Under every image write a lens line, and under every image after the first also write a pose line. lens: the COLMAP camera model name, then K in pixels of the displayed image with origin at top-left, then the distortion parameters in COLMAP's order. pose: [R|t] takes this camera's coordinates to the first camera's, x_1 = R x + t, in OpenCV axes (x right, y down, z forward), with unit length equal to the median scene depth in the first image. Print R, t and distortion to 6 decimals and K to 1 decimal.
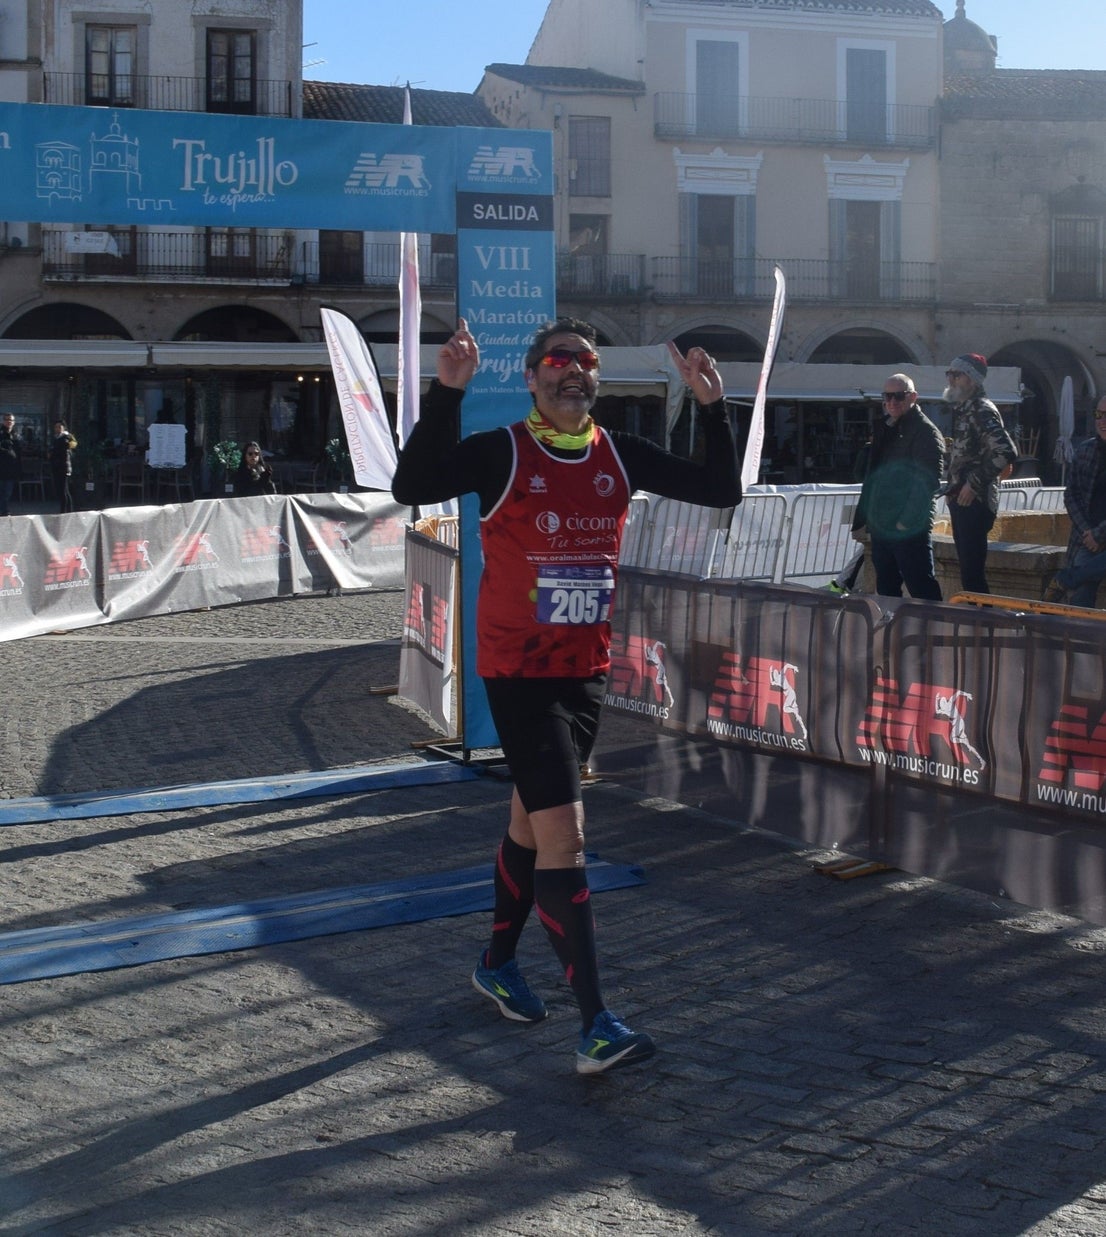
lens RADIAL K [[2155.8, 0, 729.8], [0, 2155.8, 633.4], [0, 0, 1]] dist [-0.129529, 0.000000]
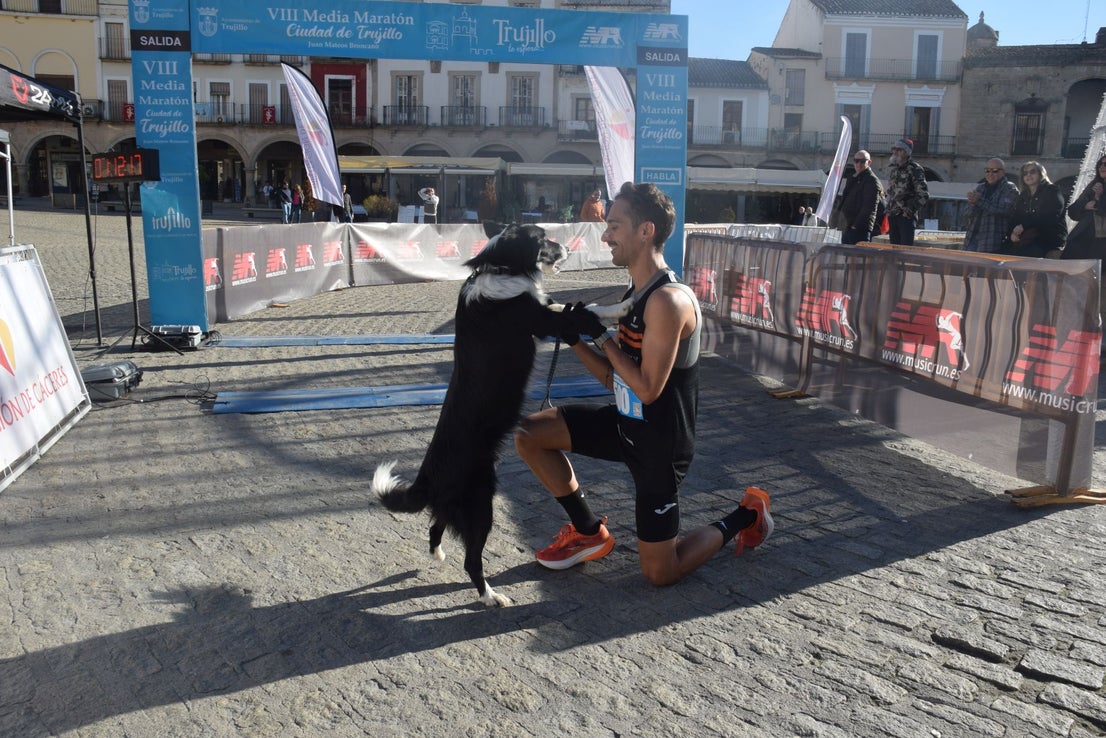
lens RADIAL K [[889.6, 0, 552.6], [0, 889.6, 375.0], [0, 0, 1]] dist [-0.145314, 0.101524]
pose [[0.939510, 0.076135, -0.333951, 0.088886], [-0.048660, 0.994762, 0.089894, 0.028173], [0.339046, -0.068206, 0.938294, 0.178120]]
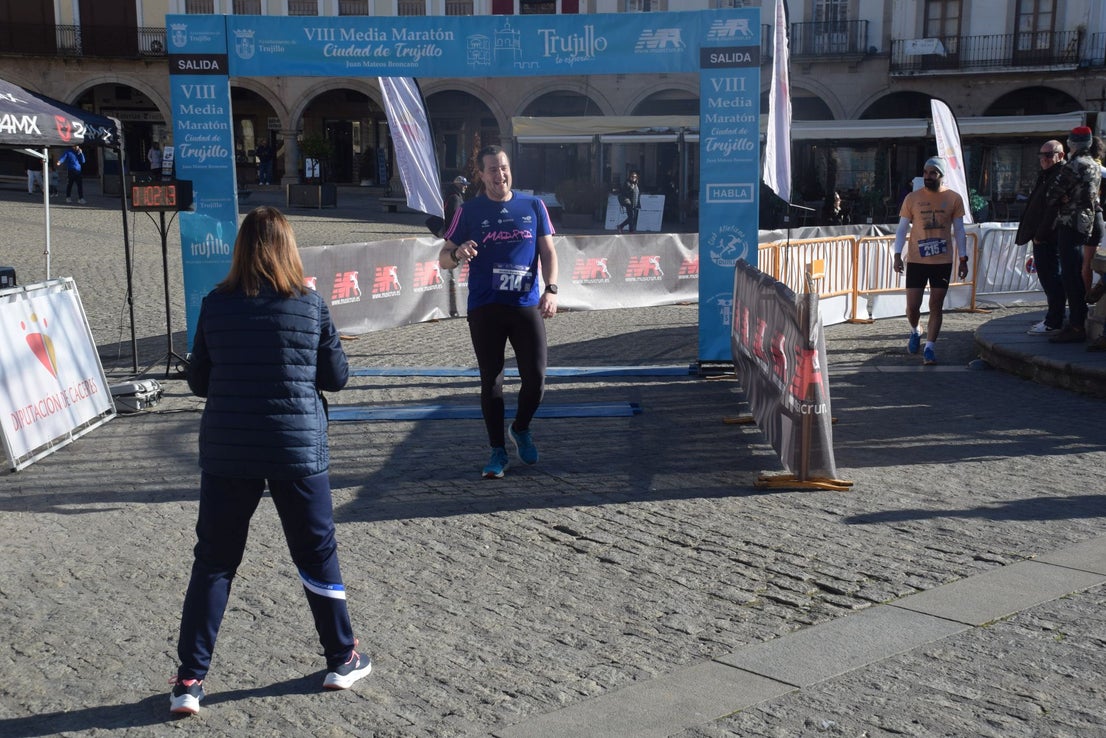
lens RADIAL K [[1618.9, 0, 546.6], [0, 1618.9, 374.0], [0, 0, 1]] dist [0.259652, 0.000000]
pose [[0.816696, 0.062883, -0.573632, 0.540779], [-0.050839, 0.998020, 0.037024, 0.020057], [0.574825, -0.001074, 0.818276, -0.183377]]
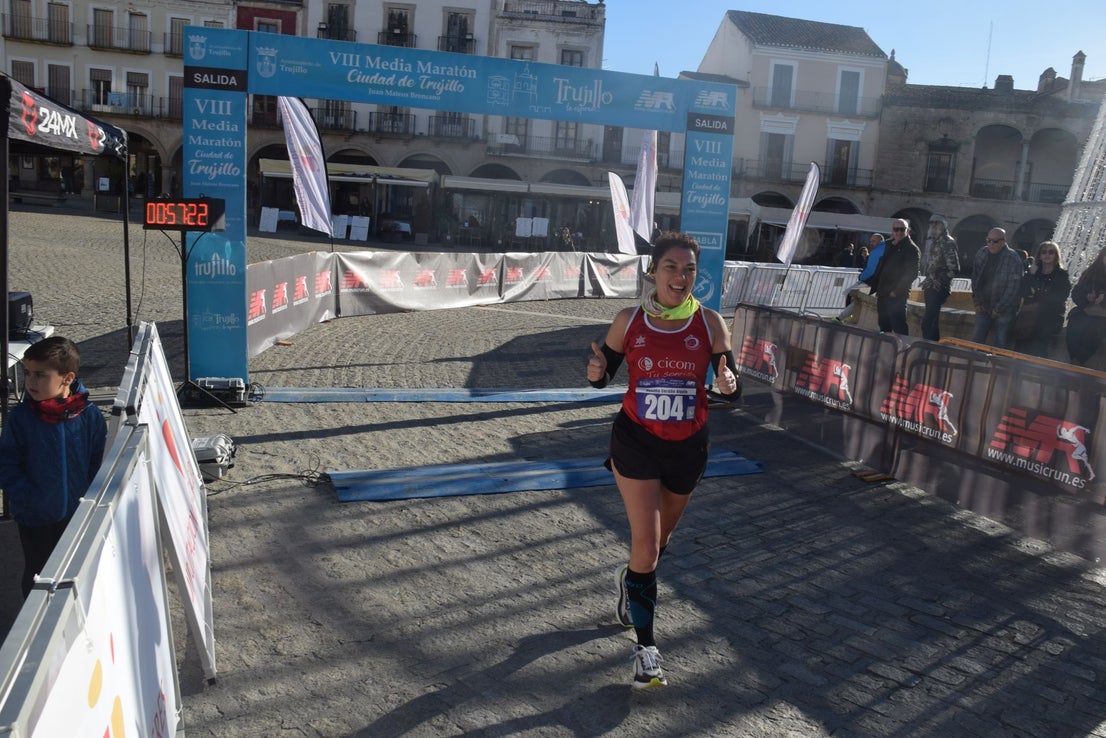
lens RADIAL K [[889.6, 0, 551.9], [0, 889.6, 378.3], [0, 0, 1]] dist [-0.145314, 0.101524]
pose [[0.970723, 0.101940, -0.217495, -0.044426], [-0.085889, 0.992921, 0.082042, -0.012018], [0.224319, -0.060960, 0.972607, 0.138967]]
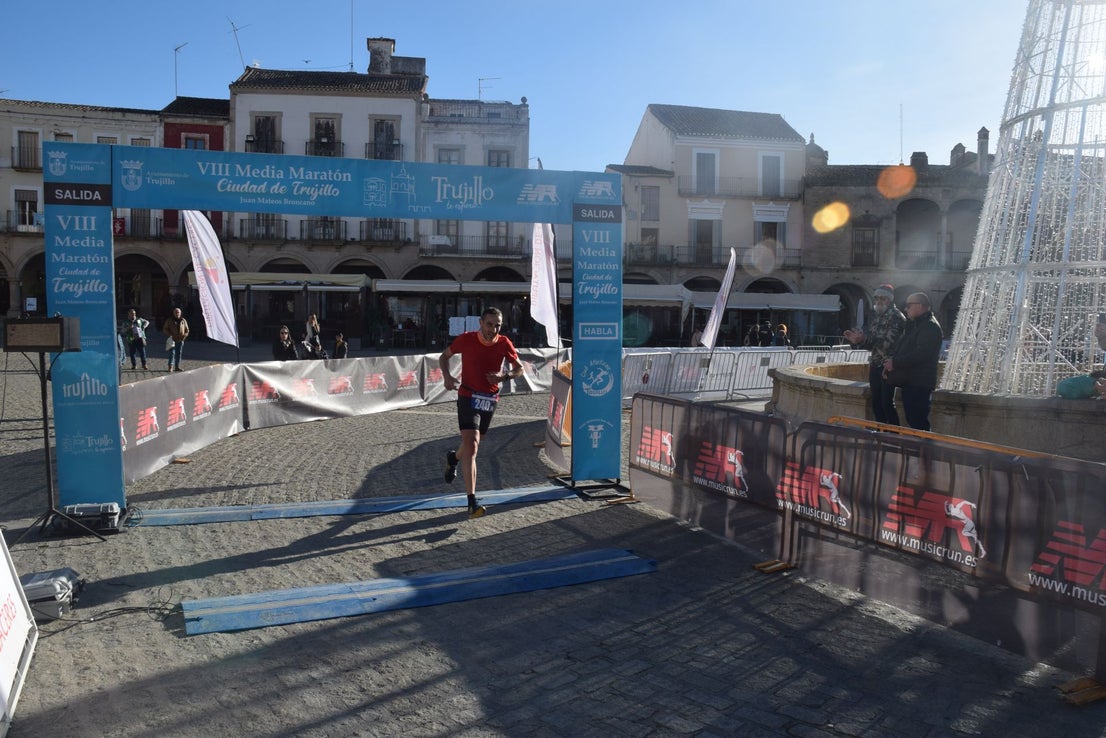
lens RADIAL K [[889.6, 0, 551.5], [0, 889.6, 378.9], [0, 0, 1]] dist [-0.145314, 0.101524]
pose [[0.984513, 0.020049, -0.174163, -0.000024], [-0.024960, 0.999349, -0.026053, -0.018613], [0.173528, 0.029997, 0.984372, 0.175235]]
